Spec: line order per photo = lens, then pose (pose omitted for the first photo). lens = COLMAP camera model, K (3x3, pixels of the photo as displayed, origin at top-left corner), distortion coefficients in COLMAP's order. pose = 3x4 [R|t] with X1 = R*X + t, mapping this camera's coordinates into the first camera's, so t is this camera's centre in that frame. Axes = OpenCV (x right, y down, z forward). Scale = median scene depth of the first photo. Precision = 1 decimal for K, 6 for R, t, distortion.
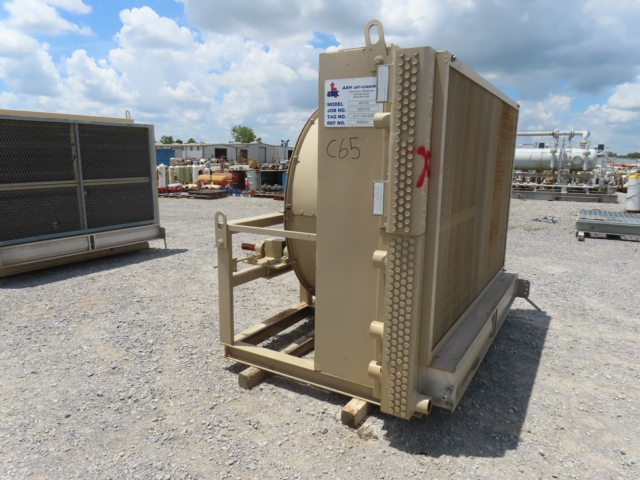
lens RADIAL K [[460.0, 0, 324.2], [0, 460.0, 238.5], [0, 0, 1]] dist [-0.010137, -0.000409]
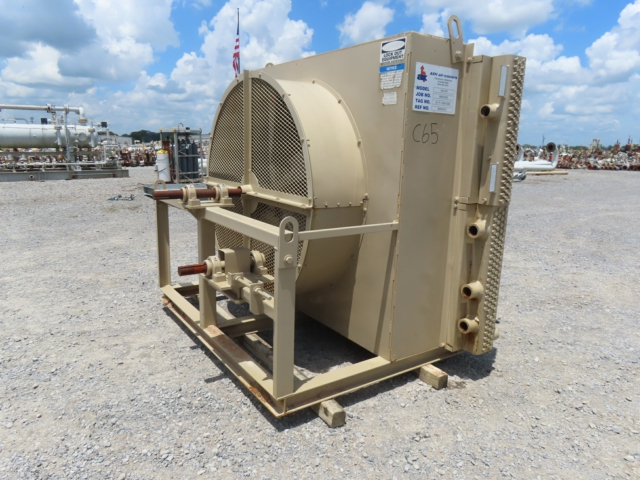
lens RADIAL K [[460.0, 0, 316.6], [0, 460.0, 238.5], [0, 0, 1]] dist [-0.010137, -0.000409]
pose [[0.437659, -0.190825, 0.878658, -0.885064], [0.145775, 0.979350, 0.140083, -0.127663], [-0.887245, 0.066778, 0.456439, 0.672869]]
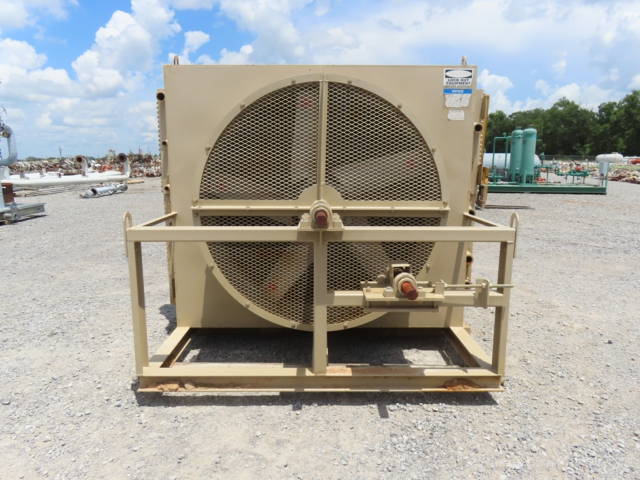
lens RADIAL K [[460.0, 0, 321.6], [0, 460.0, 241.4], [0, 0, 1]] dist [-0.010137, -0.000409]
pose [[-0.504220, -0.167873, 0.847102, -0.814431], [0.149912, 0.949015, 0.277301, -0.314740], [-0.850464, 0.266812, -0.453346, 1.791859]]
